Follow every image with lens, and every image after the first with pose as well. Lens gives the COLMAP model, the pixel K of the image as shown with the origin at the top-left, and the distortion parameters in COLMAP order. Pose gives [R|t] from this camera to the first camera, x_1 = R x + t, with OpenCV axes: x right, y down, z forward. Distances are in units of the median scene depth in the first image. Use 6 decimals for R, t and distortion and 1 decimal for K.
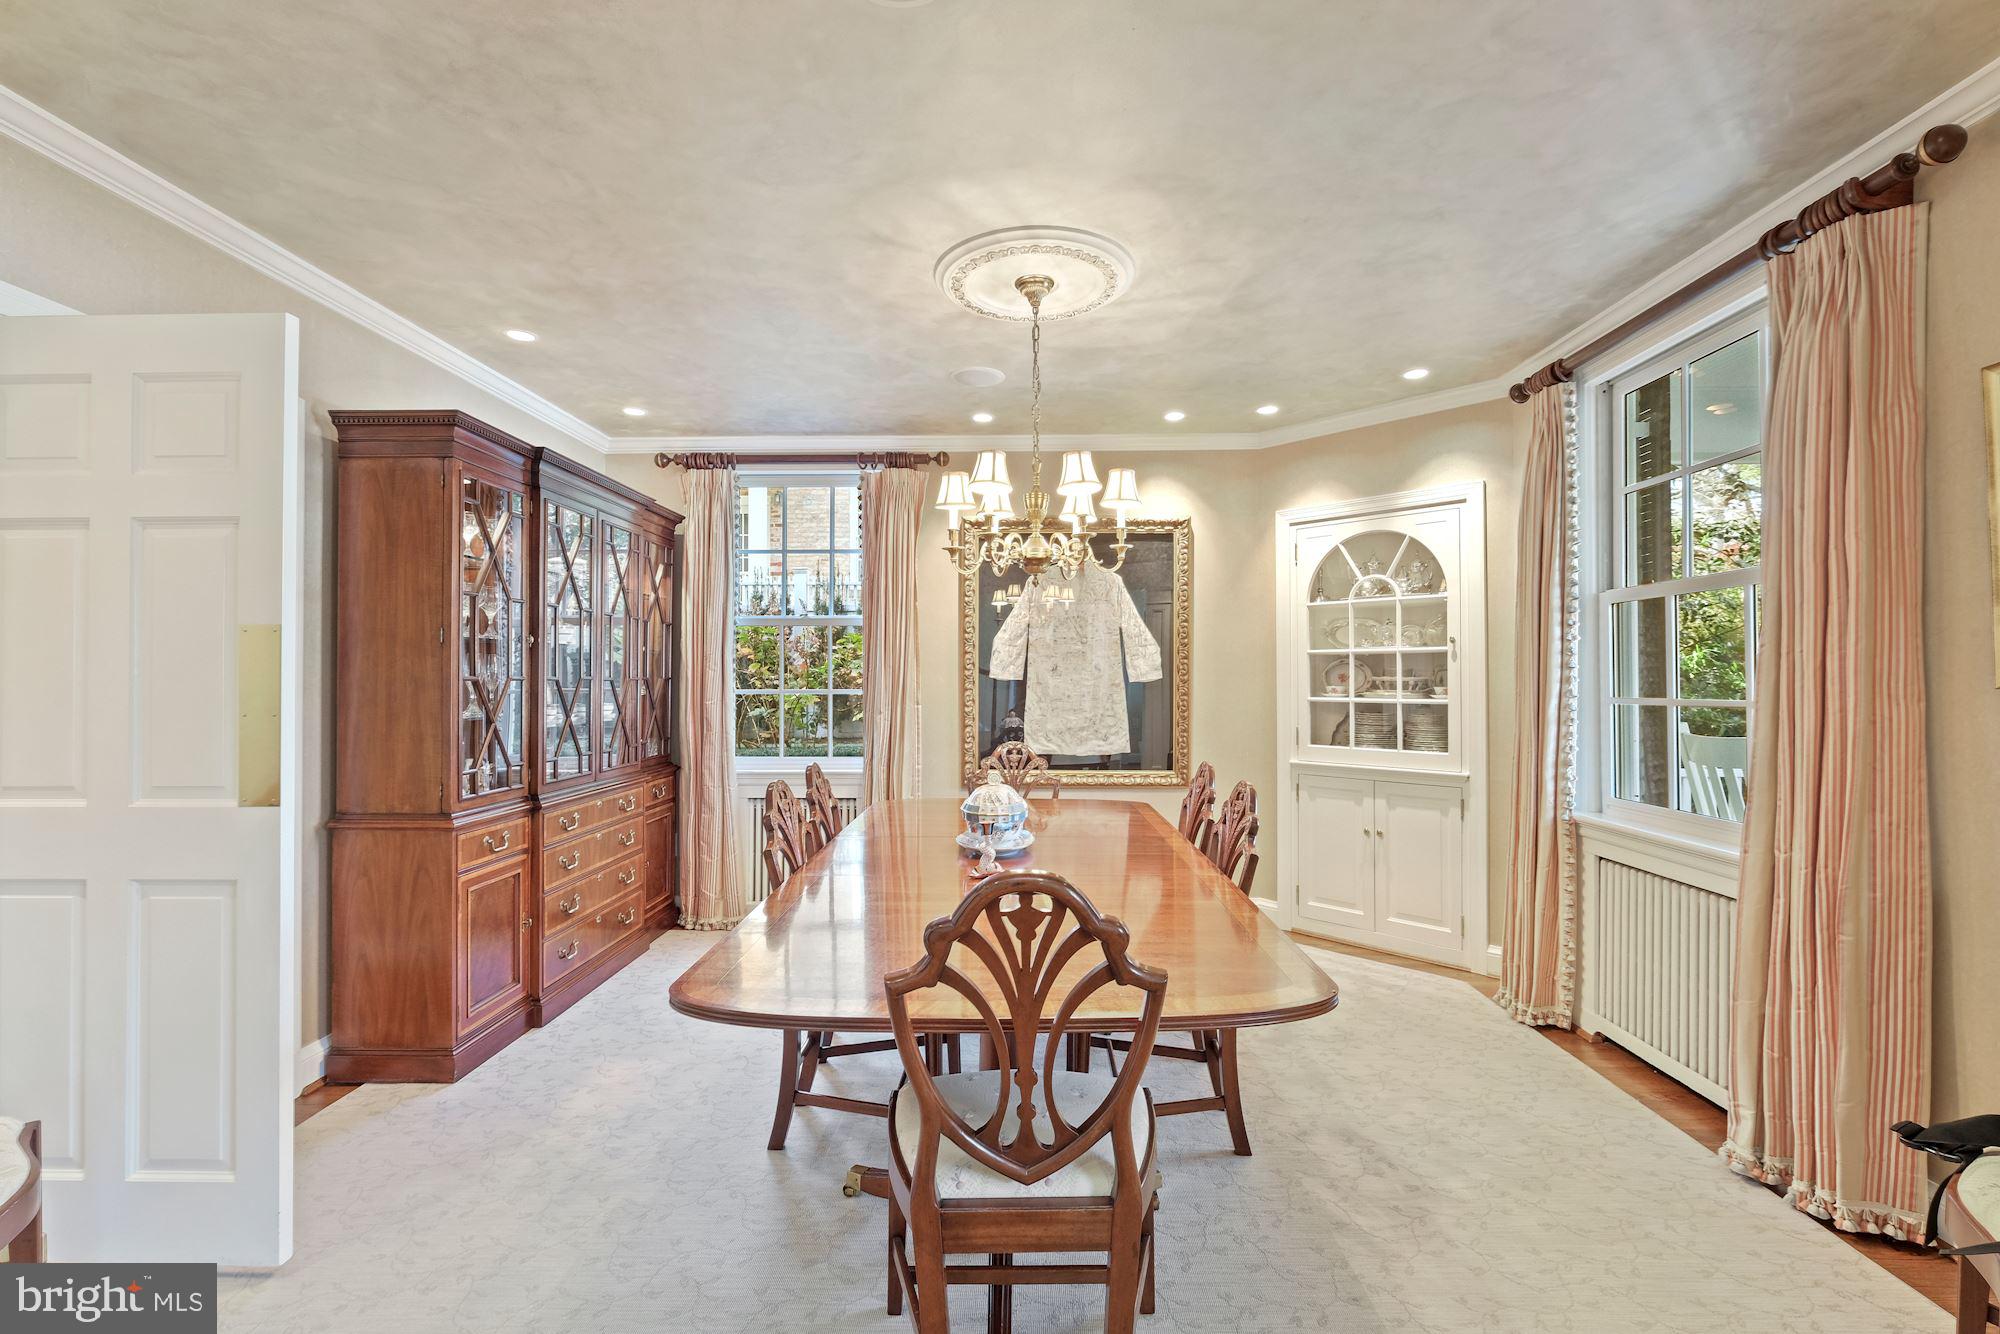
lens RADIAL K [[877.6, 0, 1001.0], [0, 877.6, 669.9], [0, 0, 1]] dist [-0.004723, 0.001089]
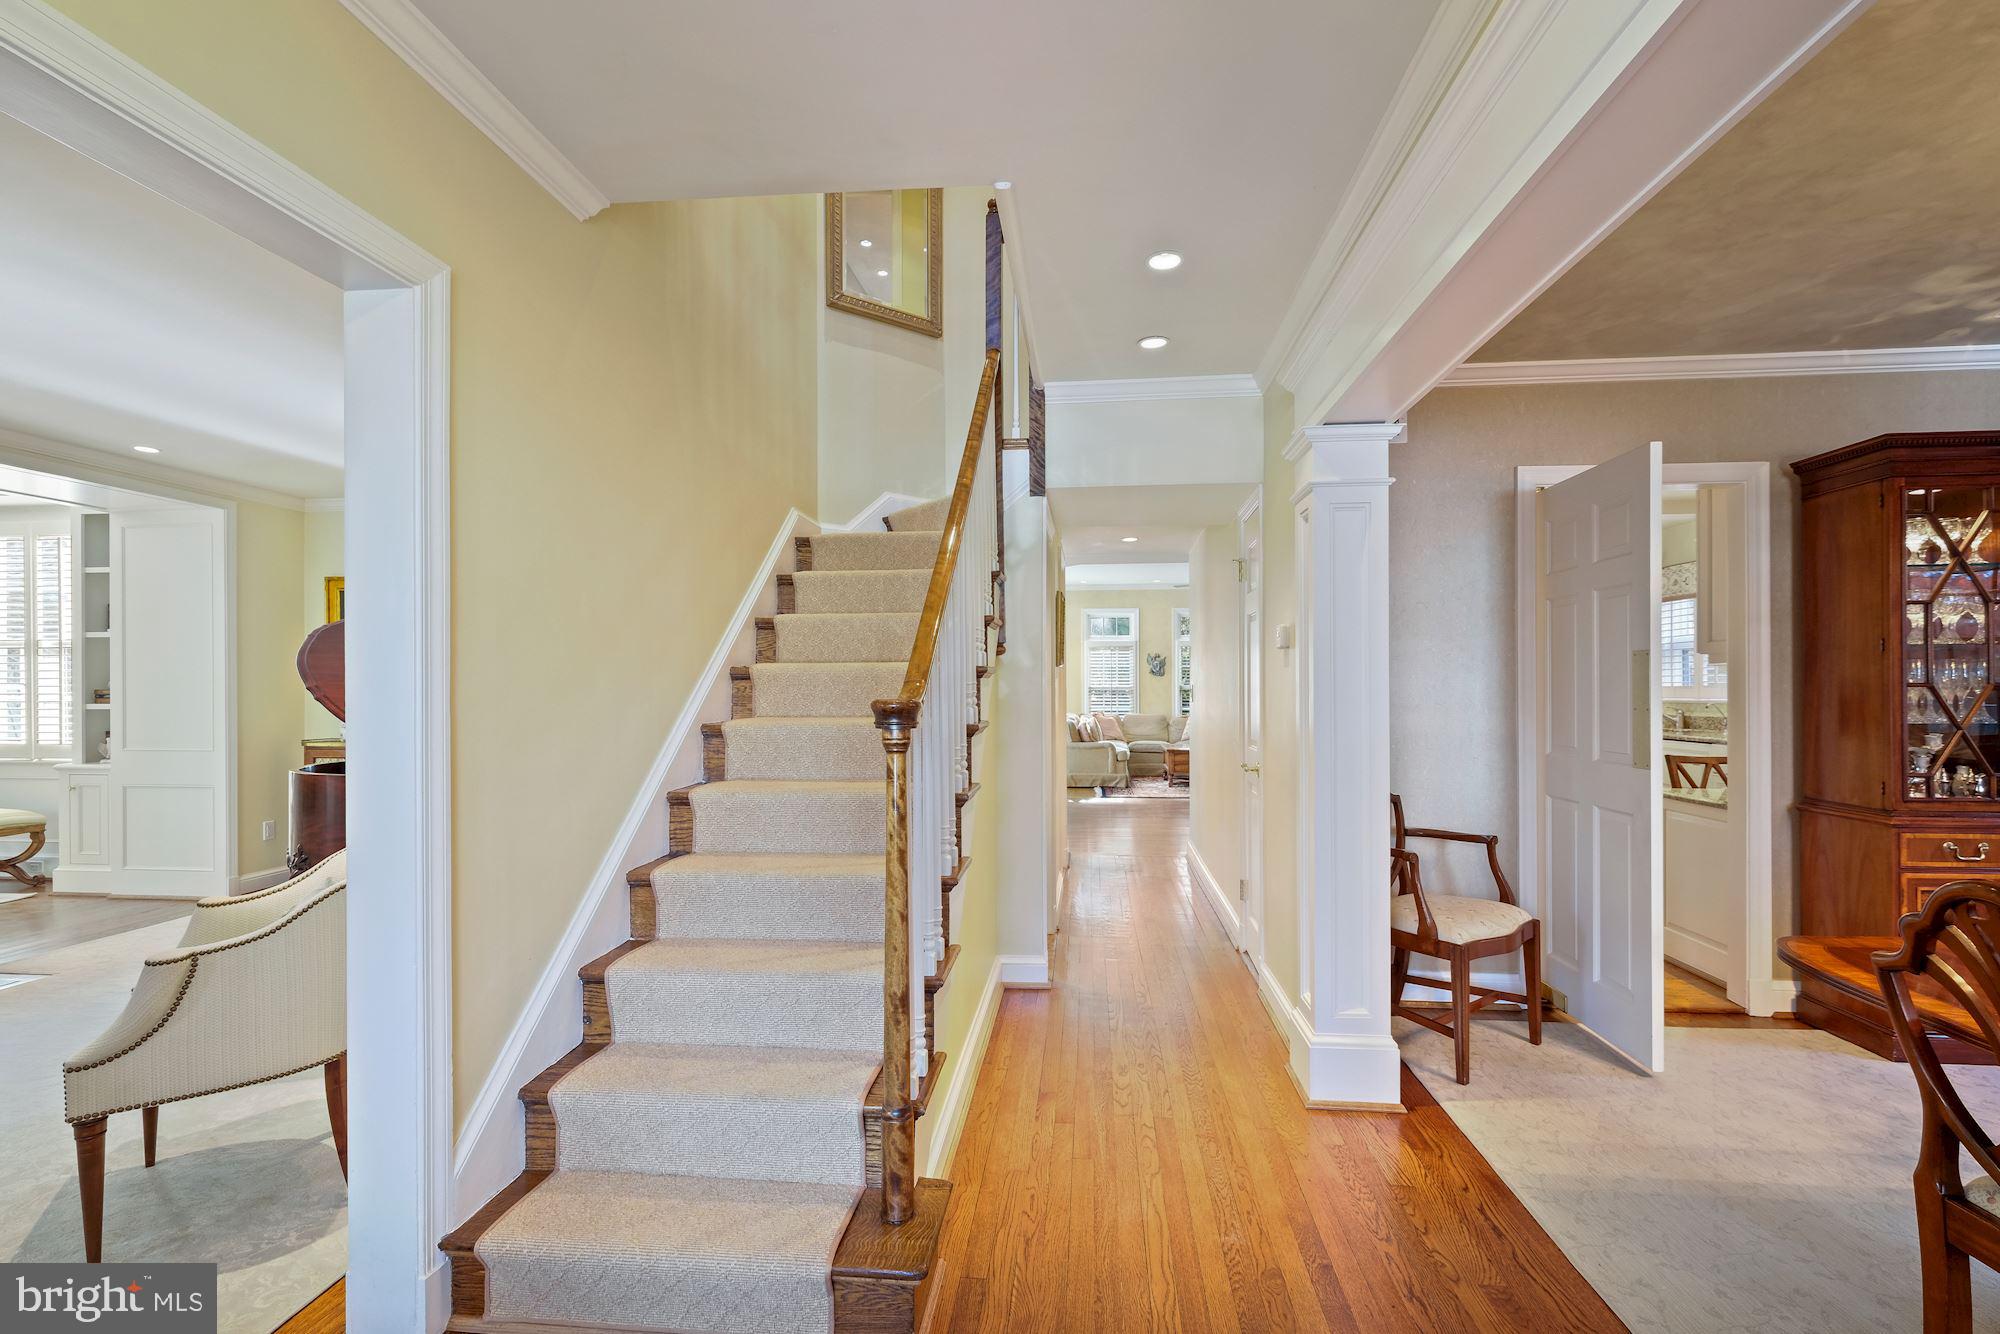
lens RADIAL K [[877.6, 0, 1005.3], [0, 877.6, 680.1], [0, 0, 1]] dist [-0.004723, 0.001089]
pose [[-0.071022, -0.007189, -0.997449, 0.516952], [0.010613, 0.999912, -0.007963, 0.001413], [0.997418, -0.011152, -0.070939, -0.003392]]
